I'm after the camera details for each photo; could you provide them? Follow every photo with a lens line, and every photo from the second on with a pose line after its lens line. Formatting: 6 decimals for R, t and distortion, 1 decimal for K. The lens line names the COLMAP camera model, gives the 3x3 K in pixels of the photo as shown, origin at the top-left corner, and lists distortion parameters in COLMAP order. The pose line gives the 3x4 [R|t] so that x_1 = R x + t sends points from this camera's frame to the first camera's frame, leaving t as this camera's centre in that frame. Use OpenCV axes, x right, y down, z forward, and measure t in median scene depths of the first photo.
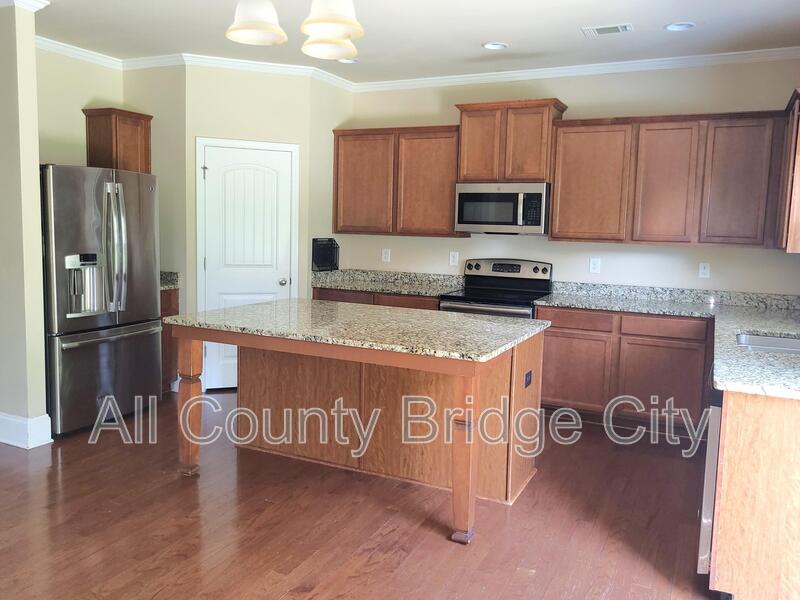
lens RADIAL K [[618.3, 0, 400.0], [0, 618.3, 300.0], [0, 0, 1]] dist [0.005144, 0.000893]
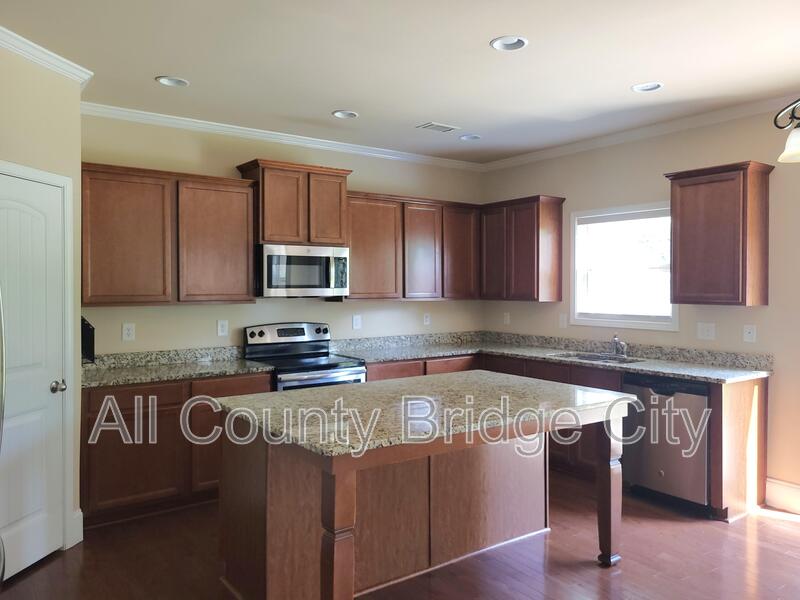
lens RADIAL K [[610.4, 0, 399.5], [0, 610.4, 282.1], [0, 0, 1]] dist [0.001538, 0.000001]
pose [[0.486357, -0.021561, 0.873494, -0.598343], [0.120185, 0.991844, -0.042436, -0.071376], [-0.865455, 0.125620, 0.484982, 0.398845]]
